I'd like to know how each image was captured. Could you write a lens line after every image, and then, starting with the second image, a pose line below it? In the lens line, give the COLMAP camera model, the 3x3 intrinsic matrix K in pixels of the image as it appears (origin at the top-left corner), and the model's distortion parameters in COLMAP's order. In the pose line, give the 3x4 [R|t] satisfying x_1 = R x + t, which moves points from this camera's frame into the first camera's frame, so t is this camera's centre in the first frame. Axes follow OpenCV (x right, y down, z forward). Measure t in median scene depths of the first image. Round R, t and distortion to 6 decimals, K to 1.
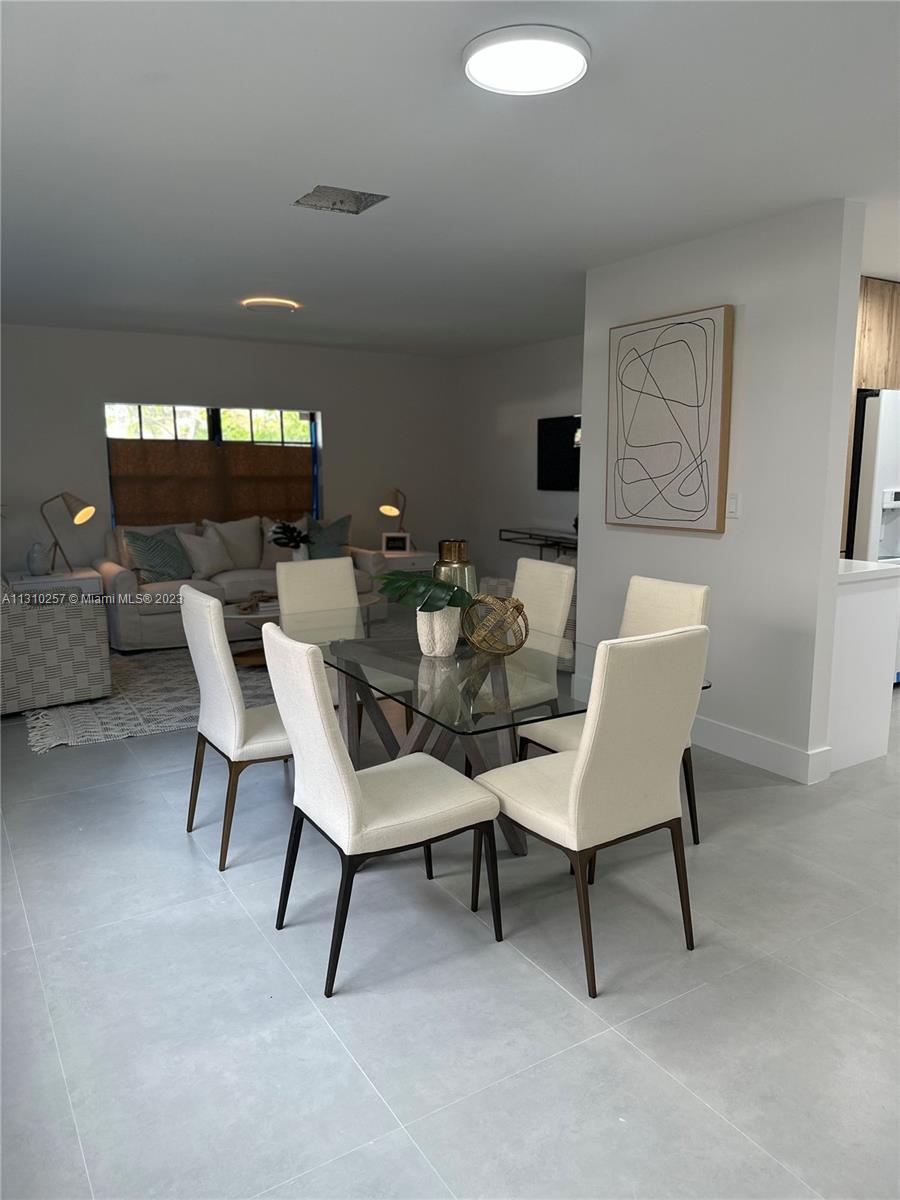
lens RADIAL K [[831.7, 0, 450.4], [0, 831.7, 605.2], [0, 0, 1]] dist [0.028229, -0.064603]
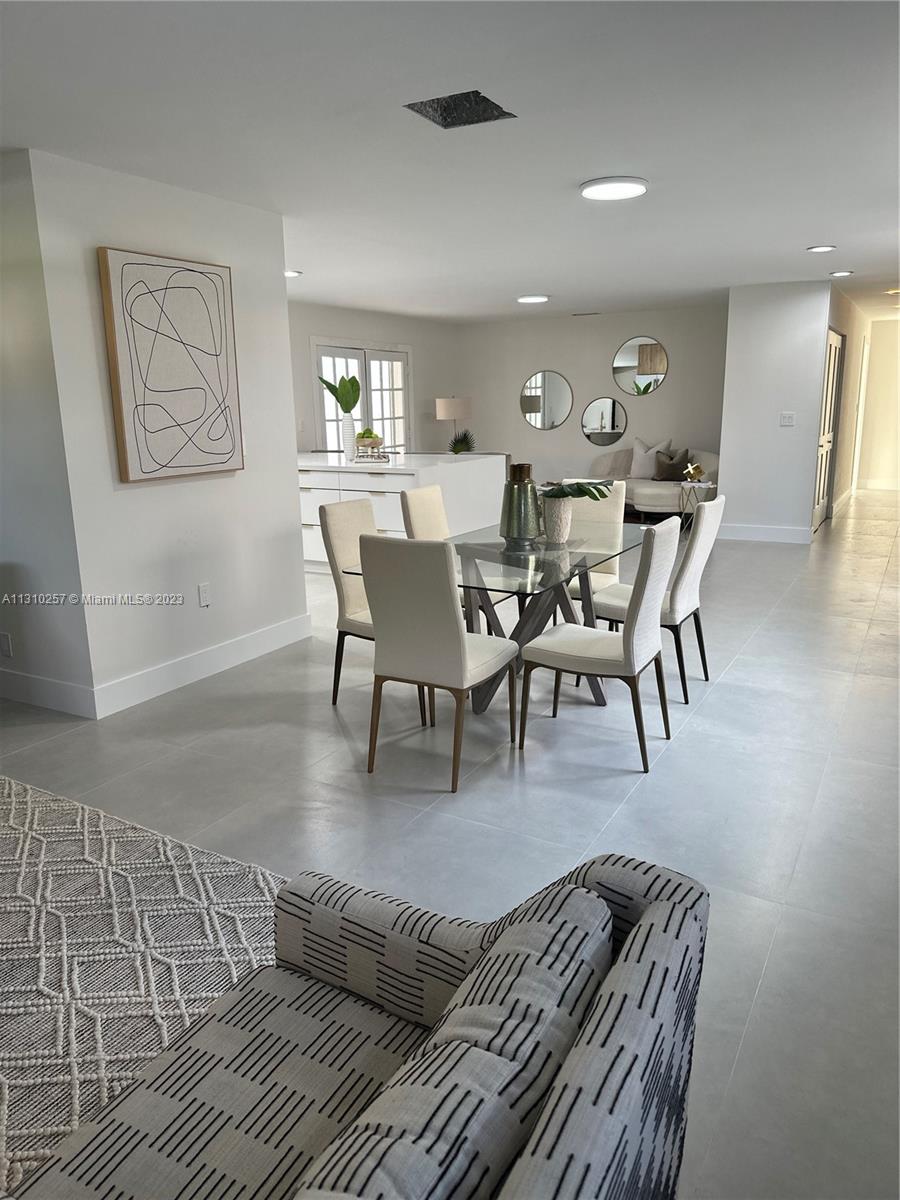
lens RADIAL K [[831.7, 0, 450.4], [0, 831.7, 605.2], [0, 0, 1]] dist [0.028229, -0.064603]
pose [[-0.471423, -0.195563, 0.859951, -0.806895], [0.166969, 0.937676, 0.304770, -0.205402], [-0.865957, 0.287261, -0.409389, 1.222670]]
